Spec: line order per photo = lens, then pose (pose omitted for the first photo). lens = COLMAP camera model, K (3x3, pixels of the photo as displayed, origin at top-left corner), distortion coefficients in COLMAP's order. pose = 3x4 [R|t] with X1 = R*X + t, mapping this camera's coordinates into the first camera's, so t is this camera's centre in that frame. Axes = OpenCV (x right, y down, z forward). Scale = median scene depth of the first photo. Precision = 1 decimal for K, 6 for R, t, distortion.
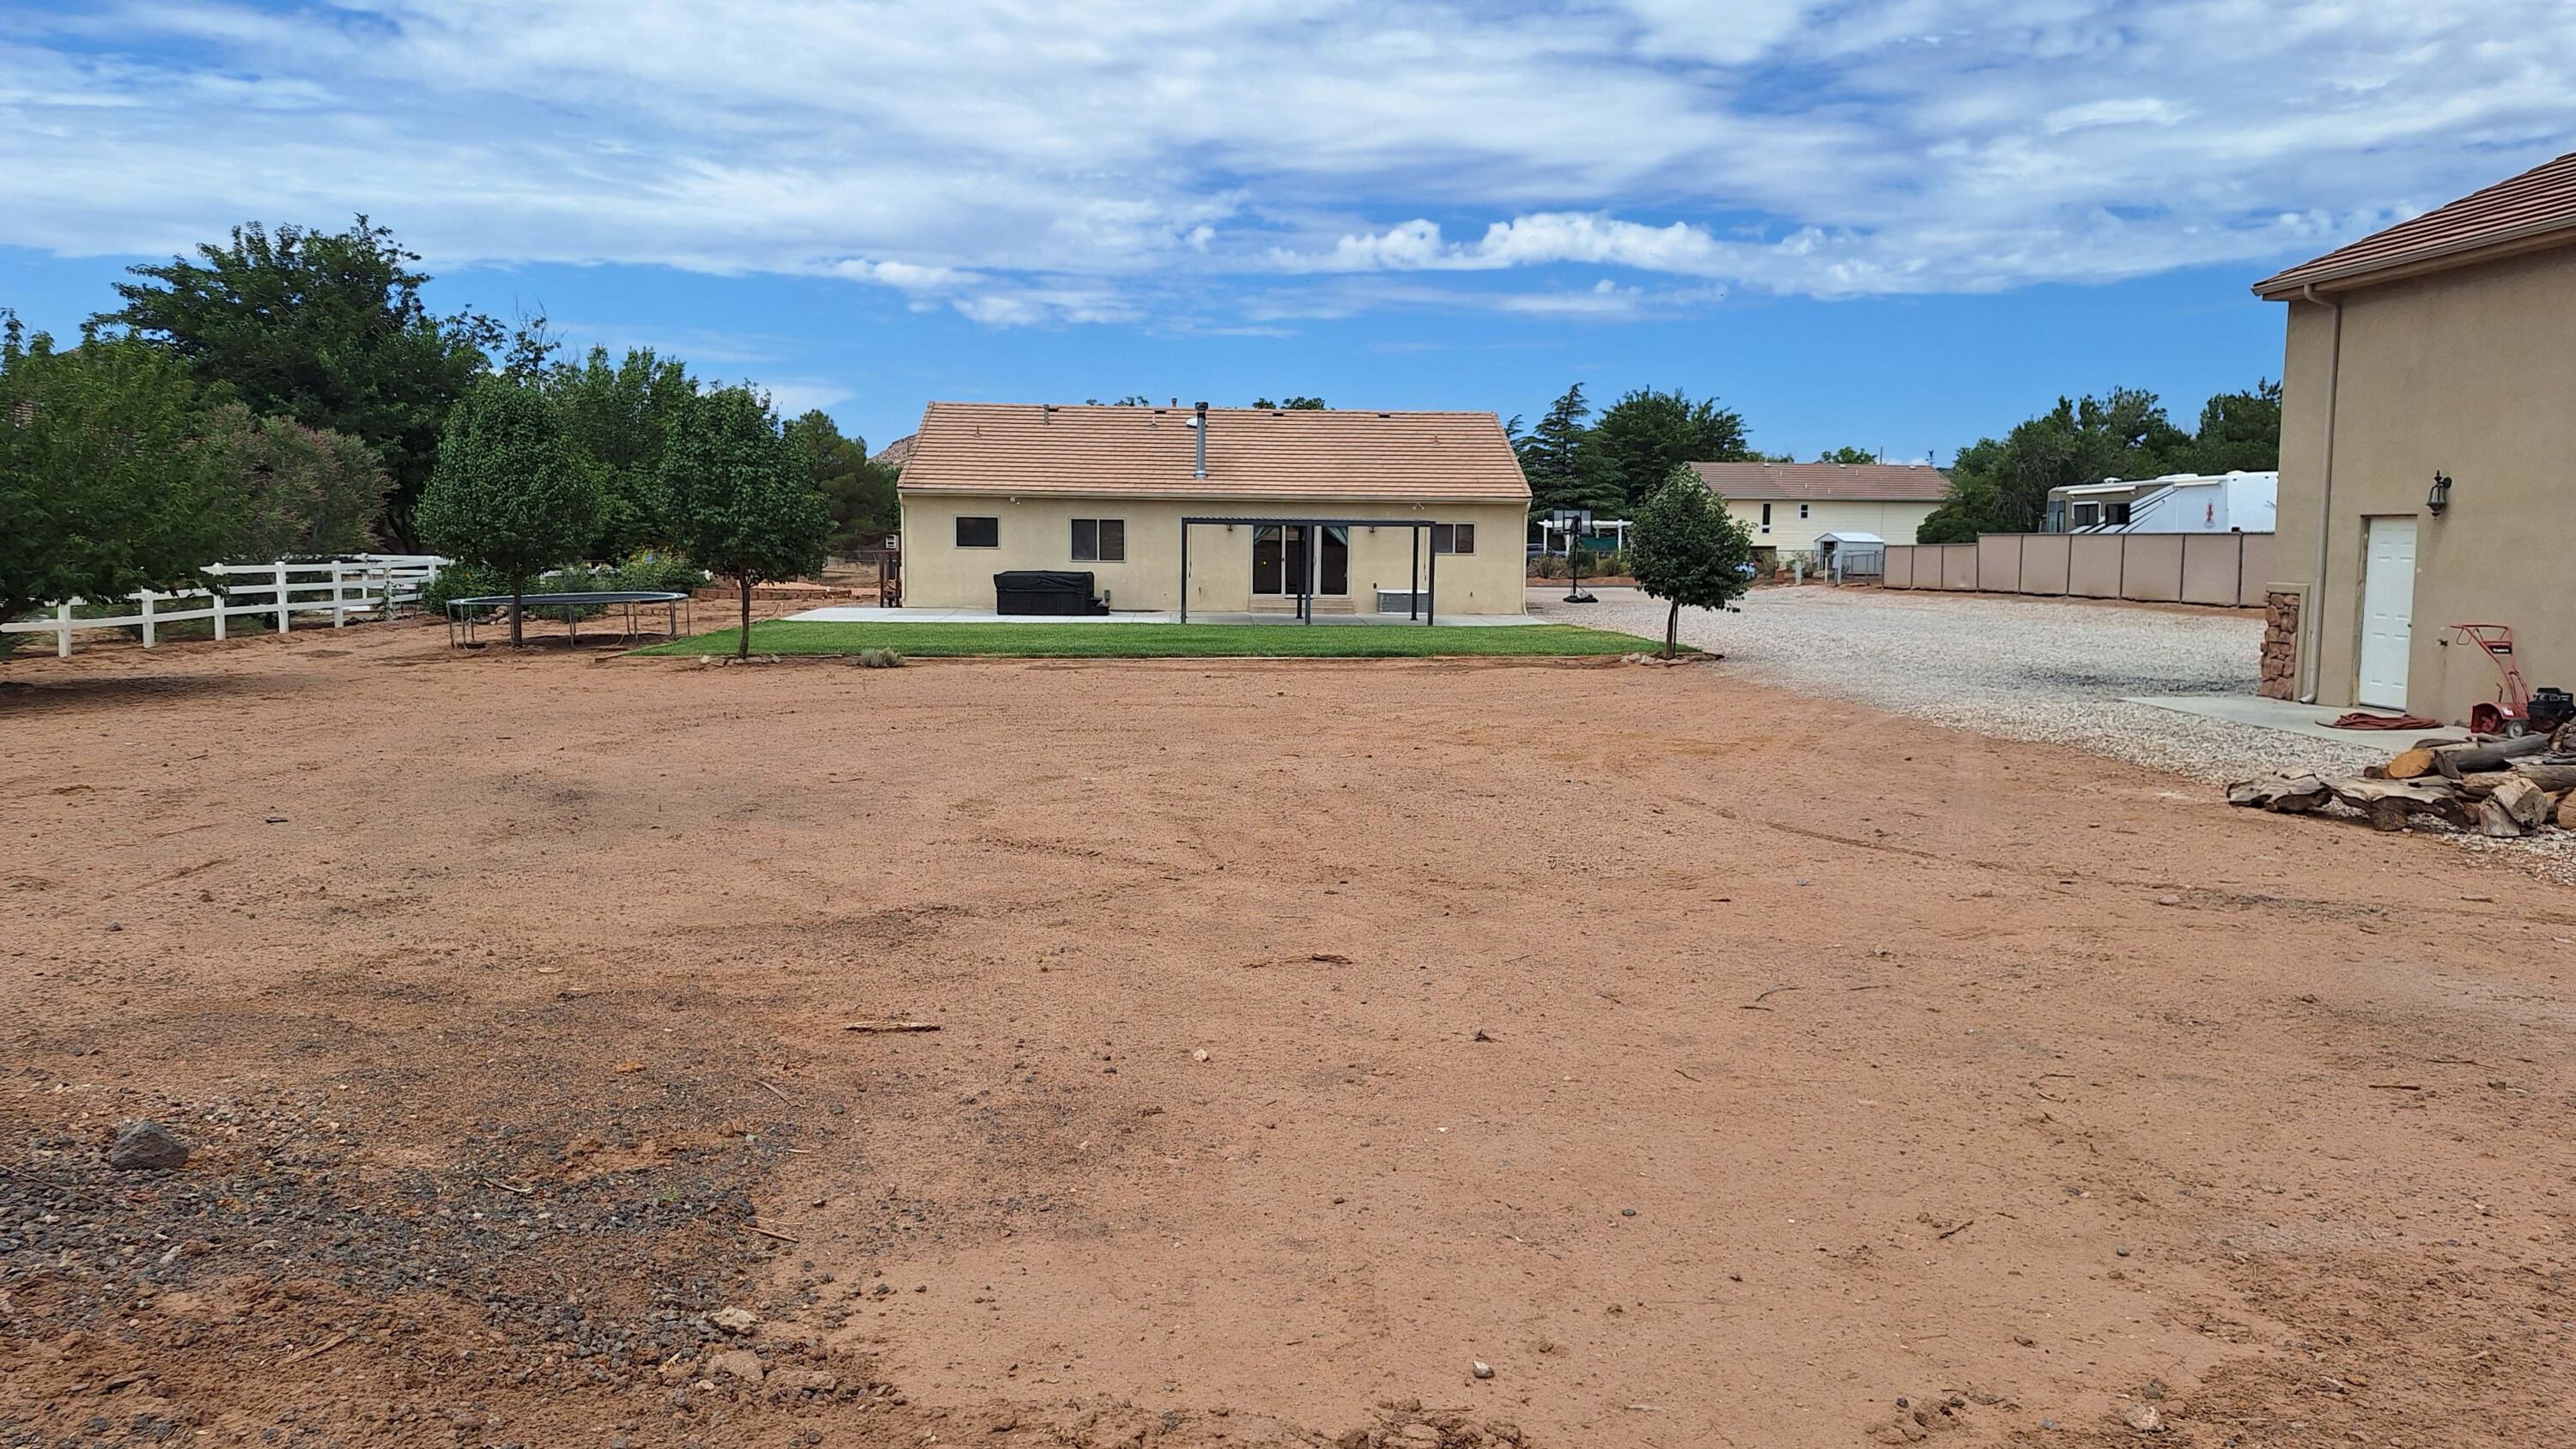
lens RADIAL K [[1818.6, 0, 1308.2], [0, 1818.6, 716.9], [0, 0, 1]] dist [0.040257, -0.029427]
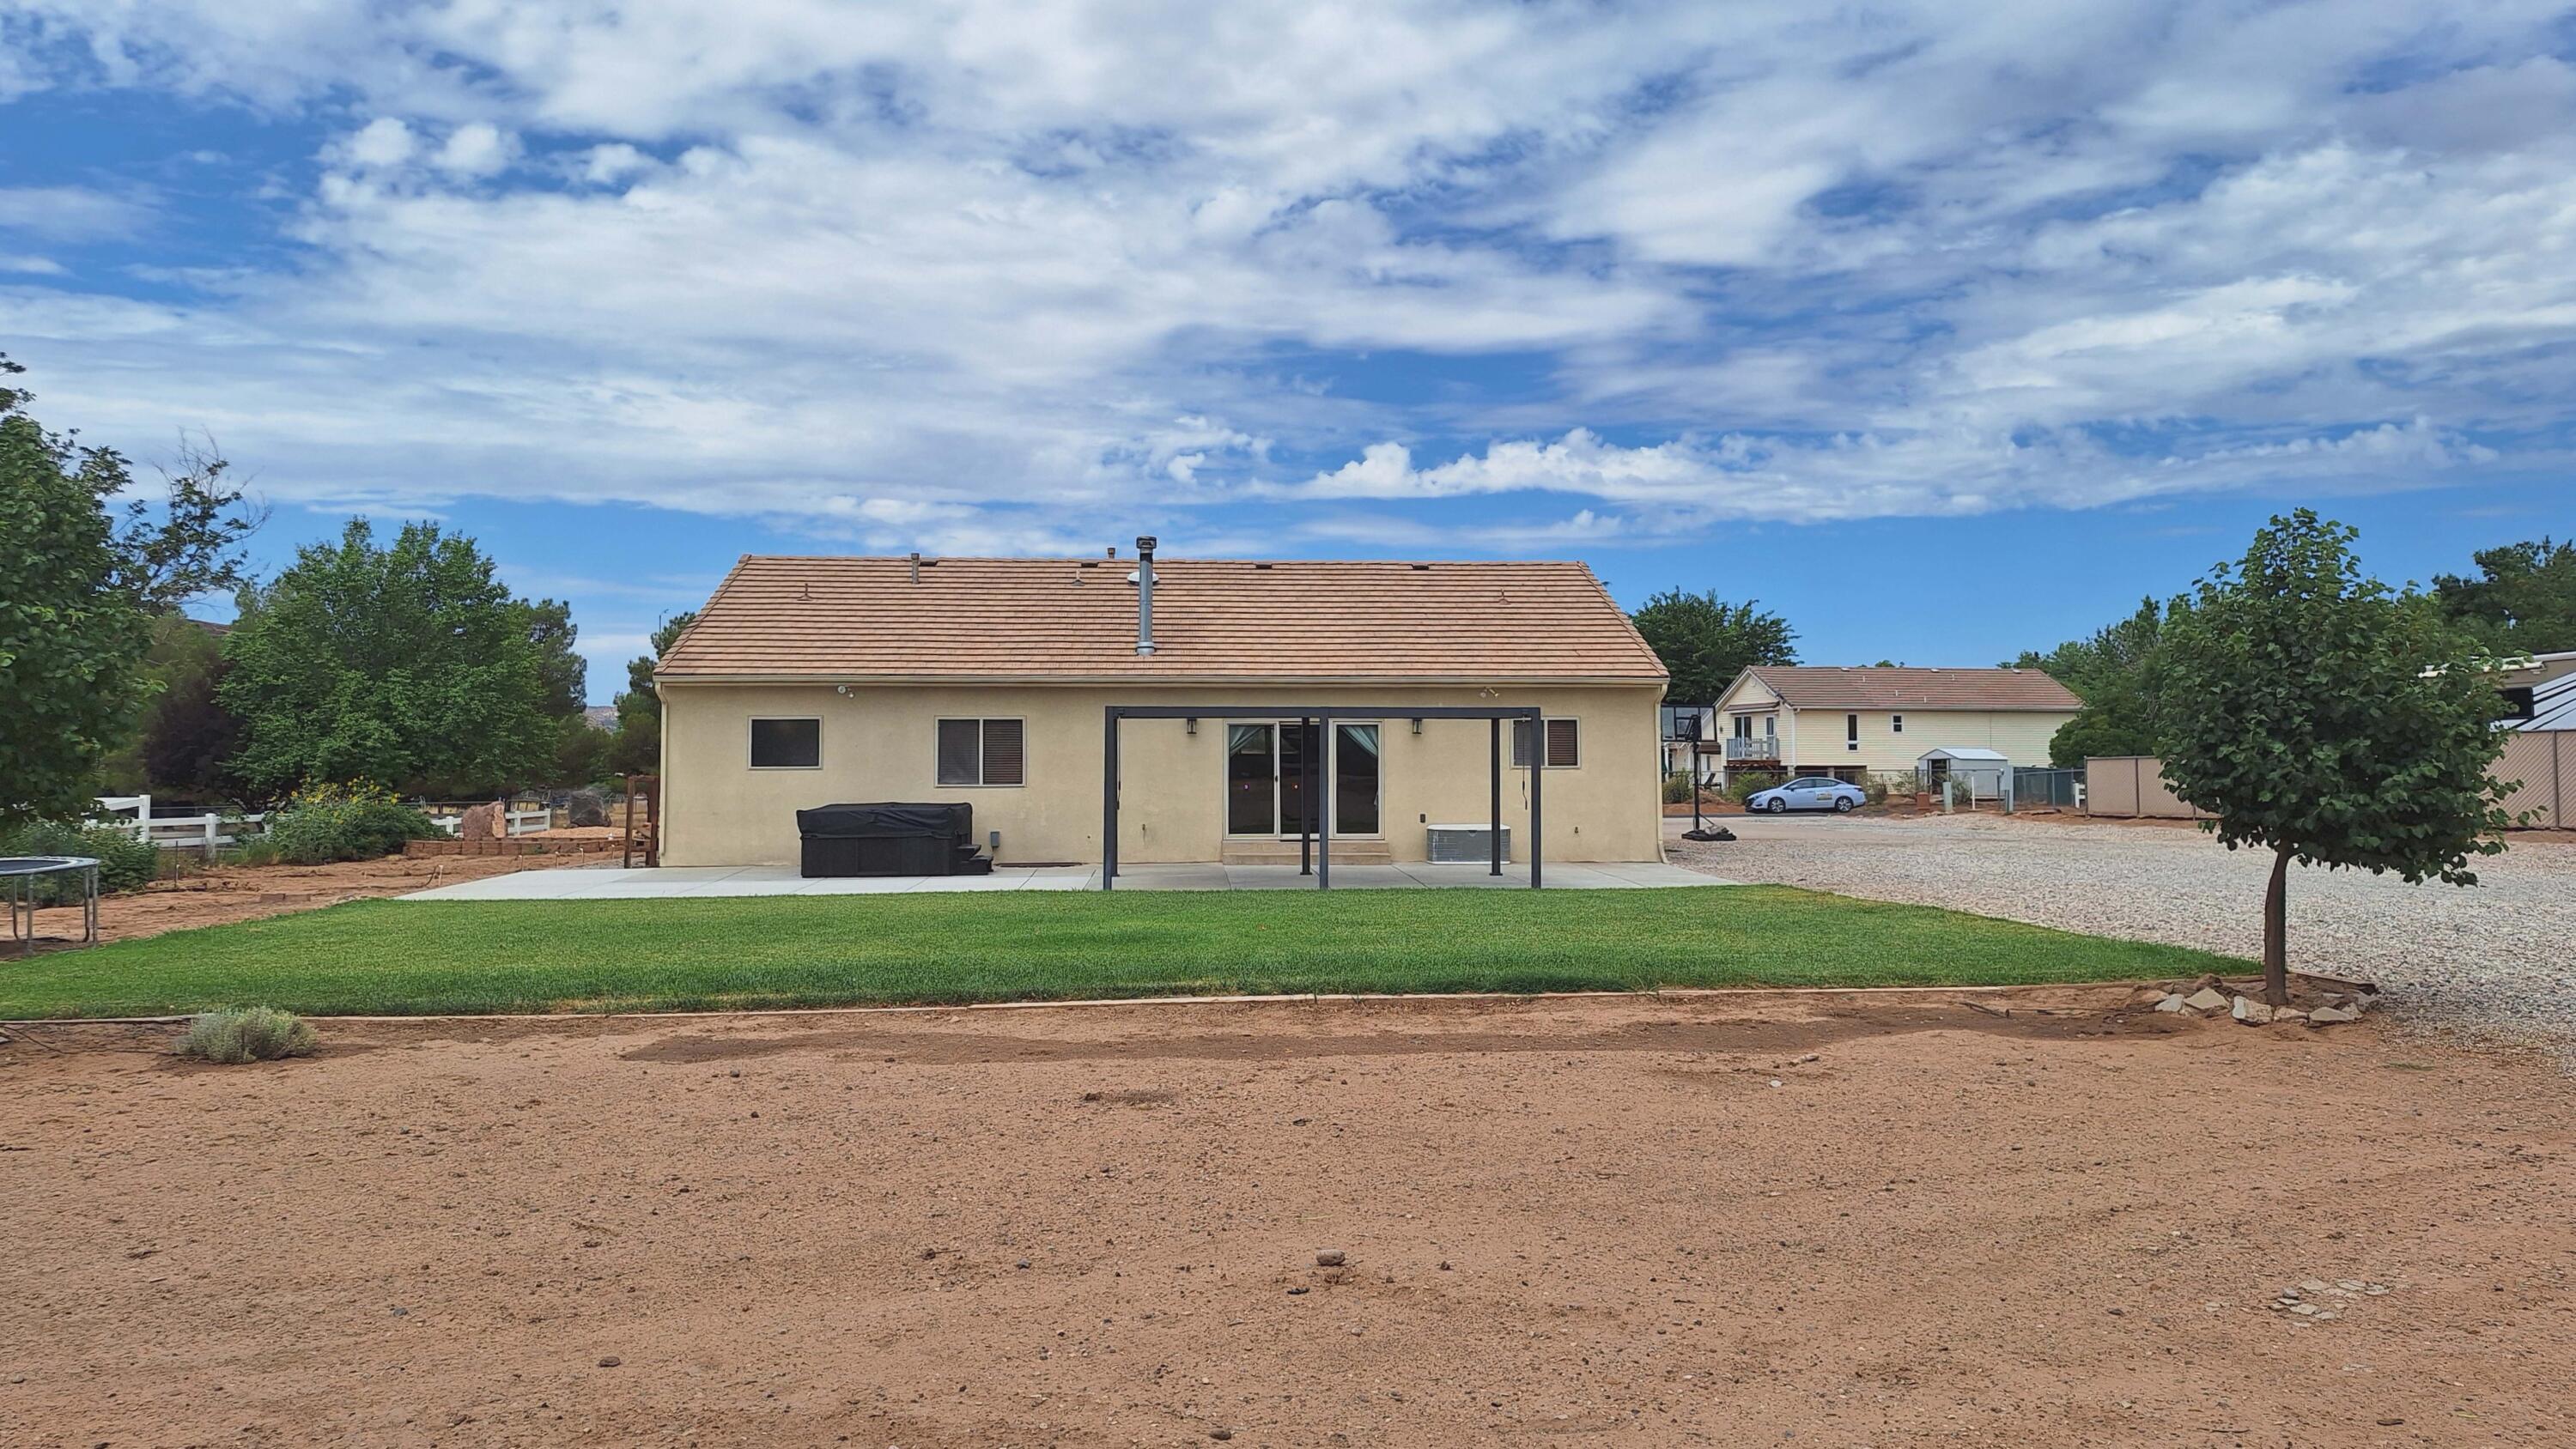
lens RADIAL K [[1829.5, 0, 1290.8], [0, 1829.5, 652.0], [0, 0, 1]] dist [0.098167, -0.112866]
pose [[0.999901, -0.013317, 0.004635, -0.009114], [0.013894, 0.986544, -0.162907, -0.021793], [-0.002403, 0.162956, 0.986630, 0.301530]]
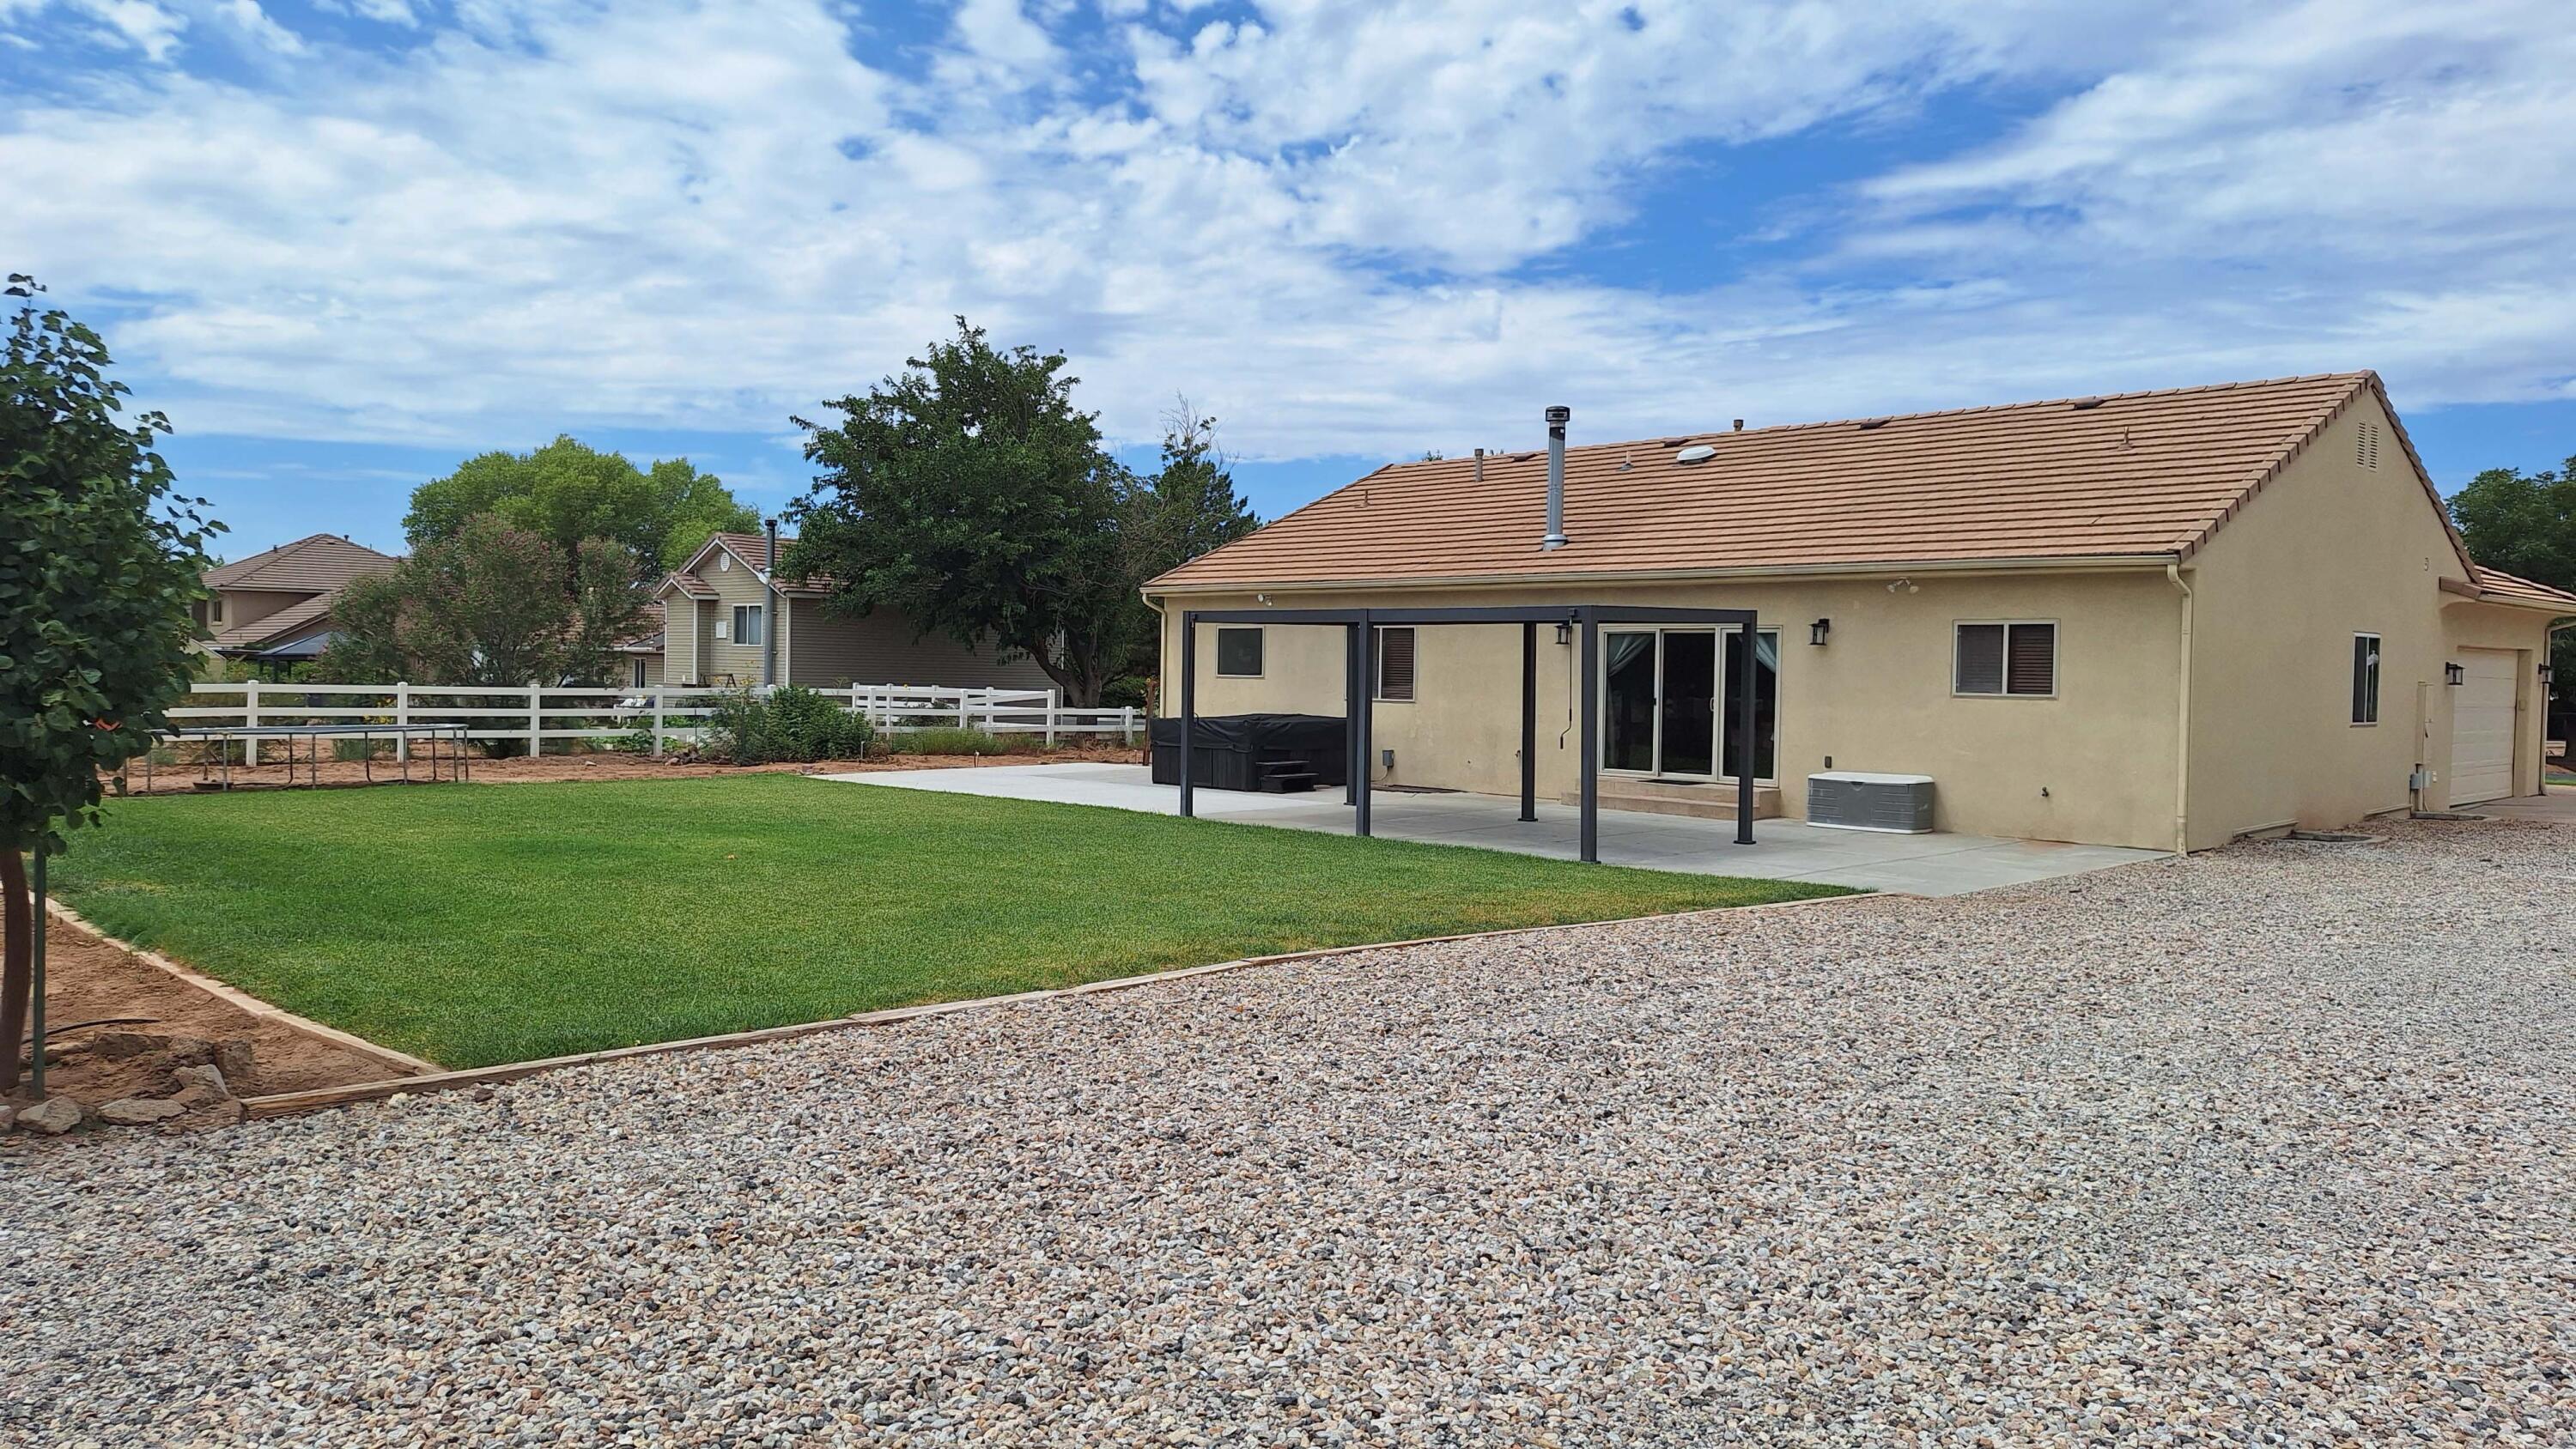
lens RADIAL K [[1829.5, 0, 1290.8], [0, 1829.5, 652.0], [0, 0, 1]] dist [0.098167, -0.112866]
pose [[0.654855, -0.005882, -0.755732, 0.244815], [-0.088641, 0.992470, -0.084534, -0.040092], [0.750538, 0.122346, 0.649402, 0.491365]]
